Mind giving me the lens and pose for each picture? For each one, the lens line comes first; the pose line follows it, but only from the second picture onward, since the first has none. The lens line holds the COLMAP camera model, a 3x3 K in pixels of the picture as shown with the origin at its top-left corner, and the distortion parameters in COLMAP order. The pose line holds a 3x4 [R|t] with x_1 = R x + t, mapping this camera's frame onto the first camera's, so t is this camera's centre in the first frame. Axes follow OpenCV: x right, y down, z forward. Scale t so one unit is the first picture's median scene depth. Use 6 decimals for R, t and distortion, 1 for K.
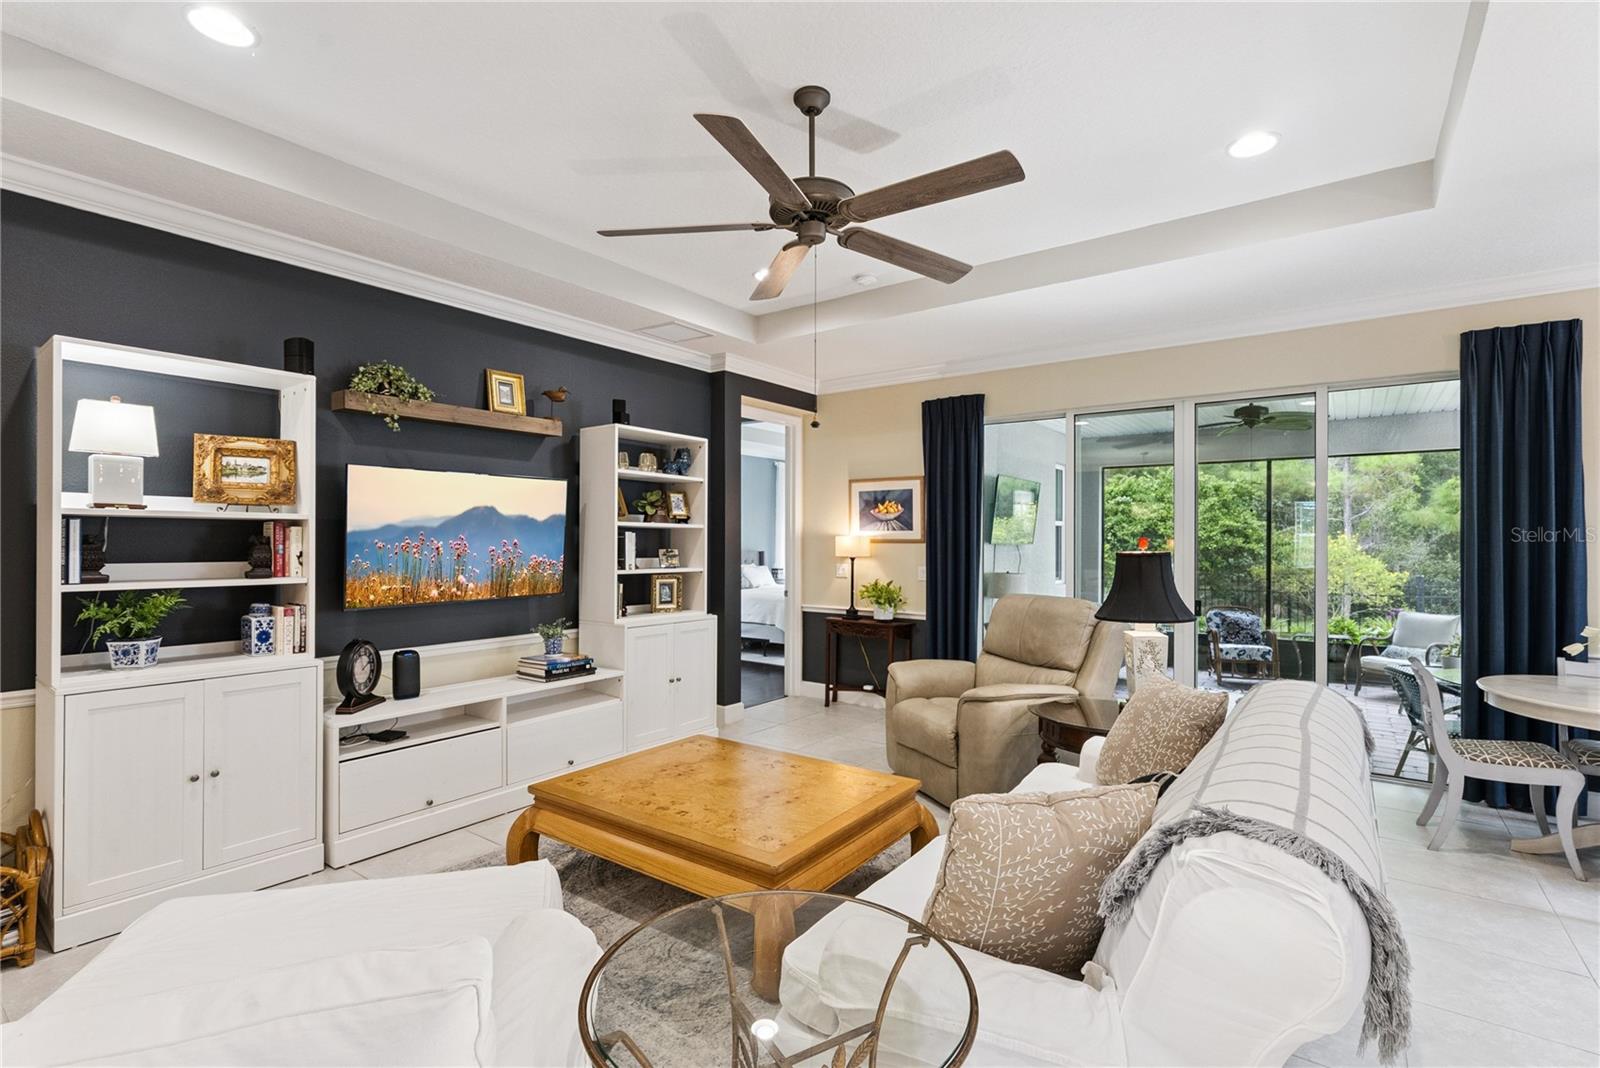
lens RADIAL K [[736.2, 0, 798.9], [0, 736.2, 538.4], [0, 0, 1]] dist [-0.003243, 0.002752]
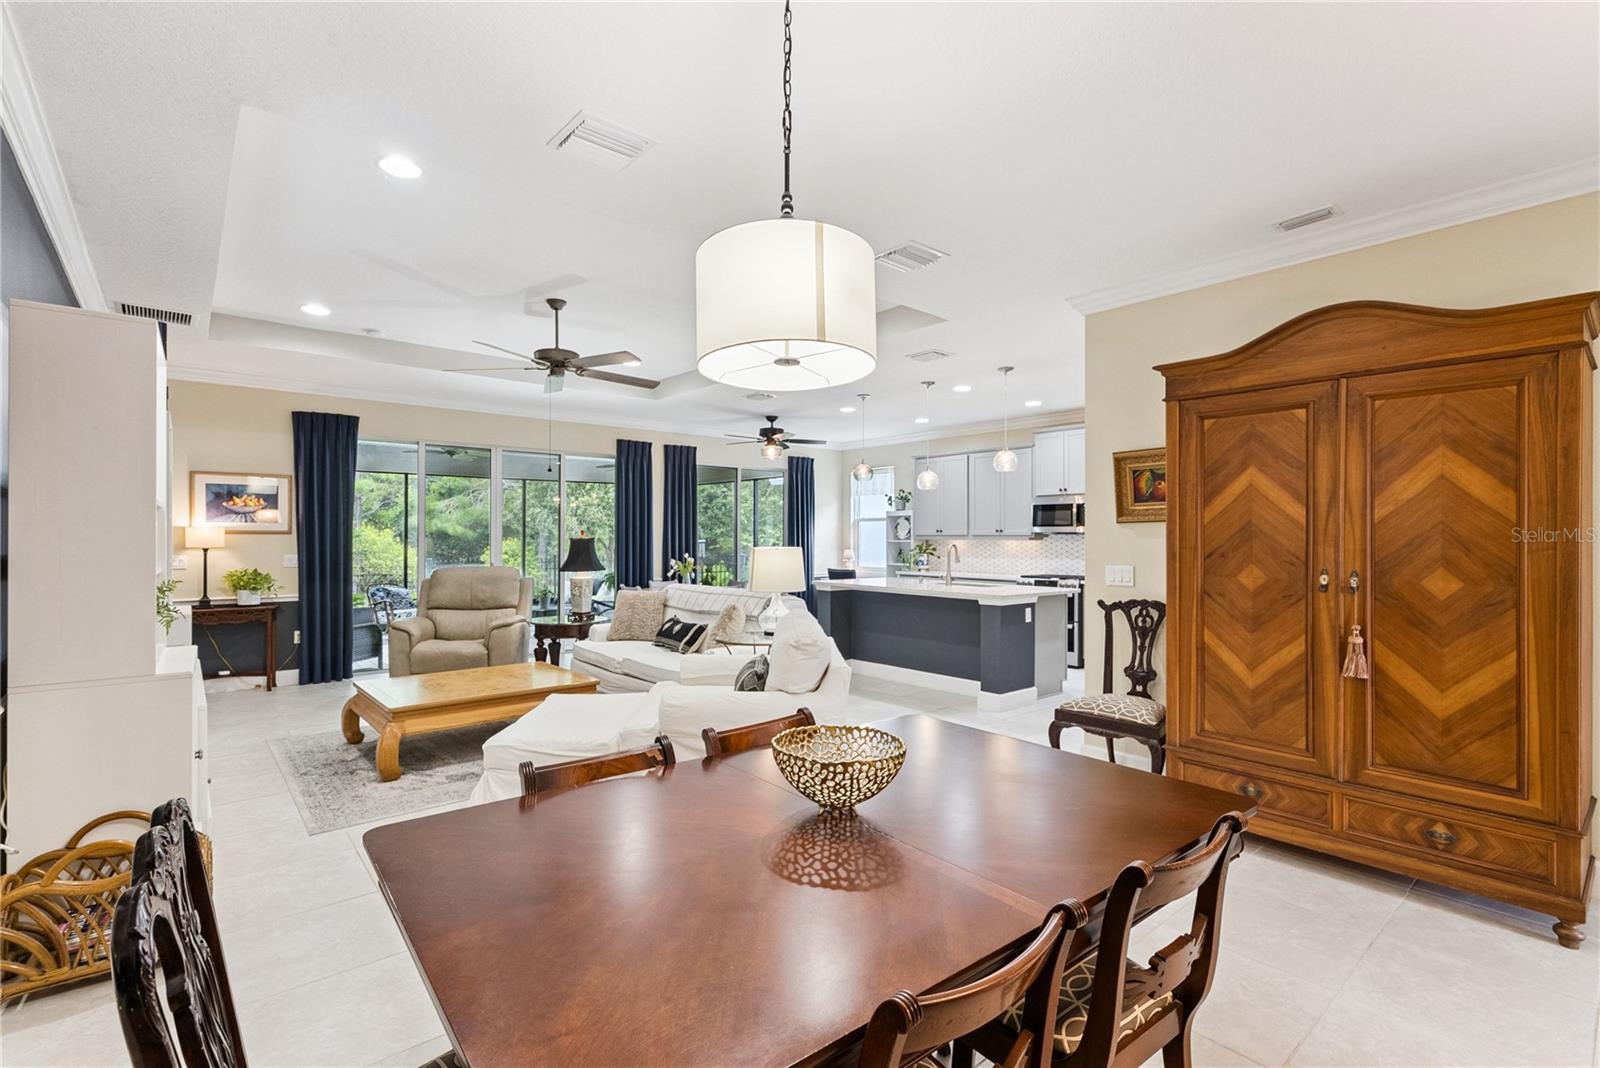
lens RADIAL K [[736.2, 0, 800.6], [0, 736.2, 533.4], [0, 0, 1]] dist [-0.003243, 0.002752]
pose [[0.233409, 0.001277, 0.972378, -0.734534], [-0.003649, 0.999993, -0.000437, 0.002855], [-0.972372, -0.003446, 0.233412, -0.033710]]
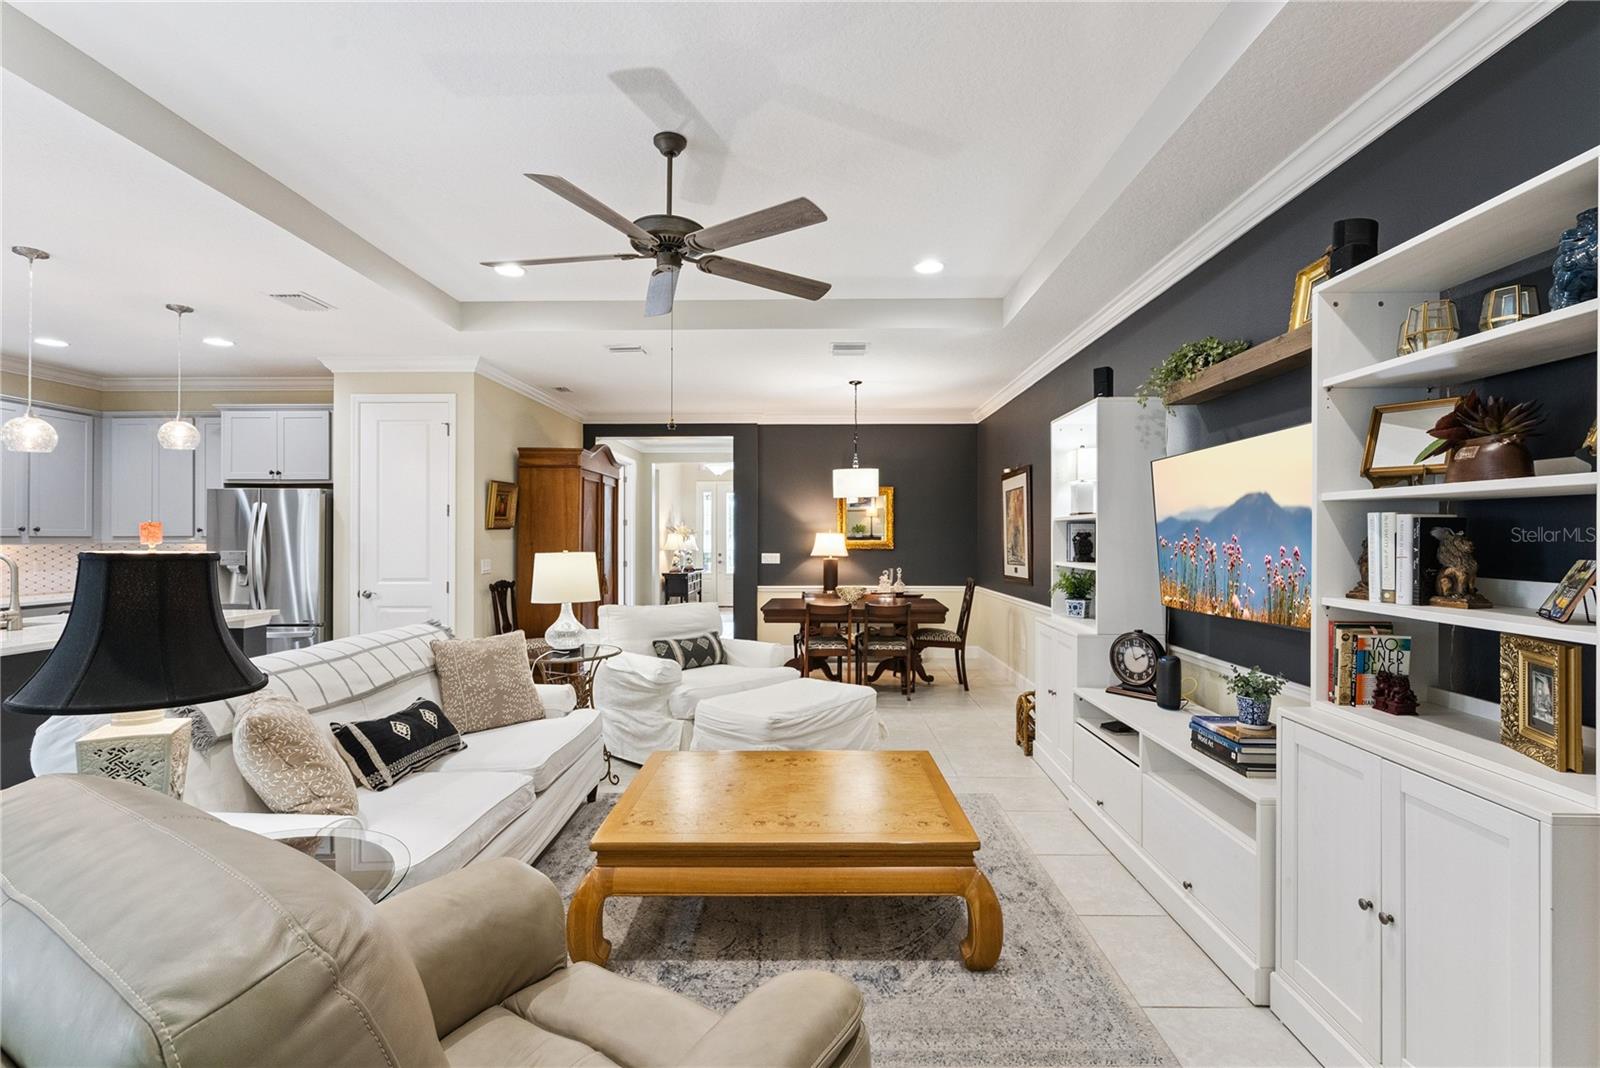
lens RADIAL K [[736.2, 0, 804.4], [0, 736.2, 533.5], [0, 0, 1]] dist [-0.003243, 0.002752]
pose [[-0.820060, -0.006002, -0.572246, 0.219503], [-0.001690, 0.999966, -0.008067, 0.004527], [0.572275, -0.005648, -0.820043, 0.872929]]
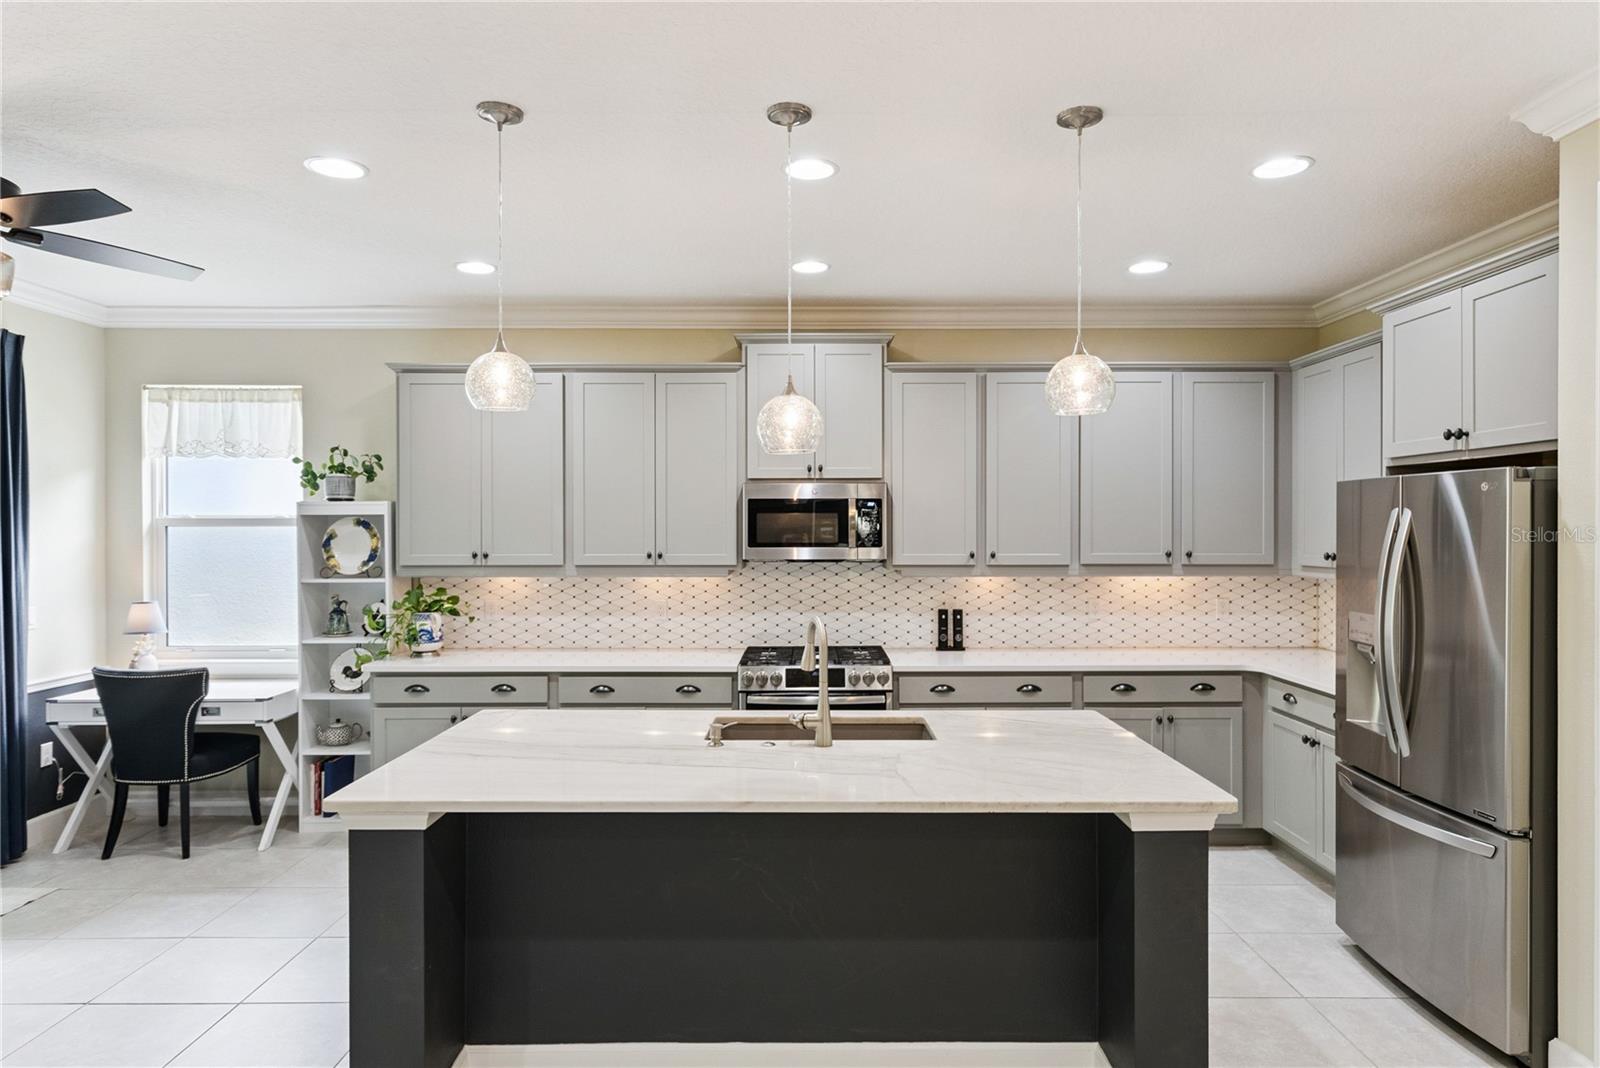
lens RADIAL K [[954.2, 0, 805.7], [0, 954.2, 534.2], [0, 0, 1]] dist [0.009235, 0.001573]
pose [[-0.588584, -0.008677, 0.808389, 0.020200], [-0.002053, 0.999955, 0.009239, -0.030208], [-0.808433, 0.003778, -0.588576, 0.298472]]
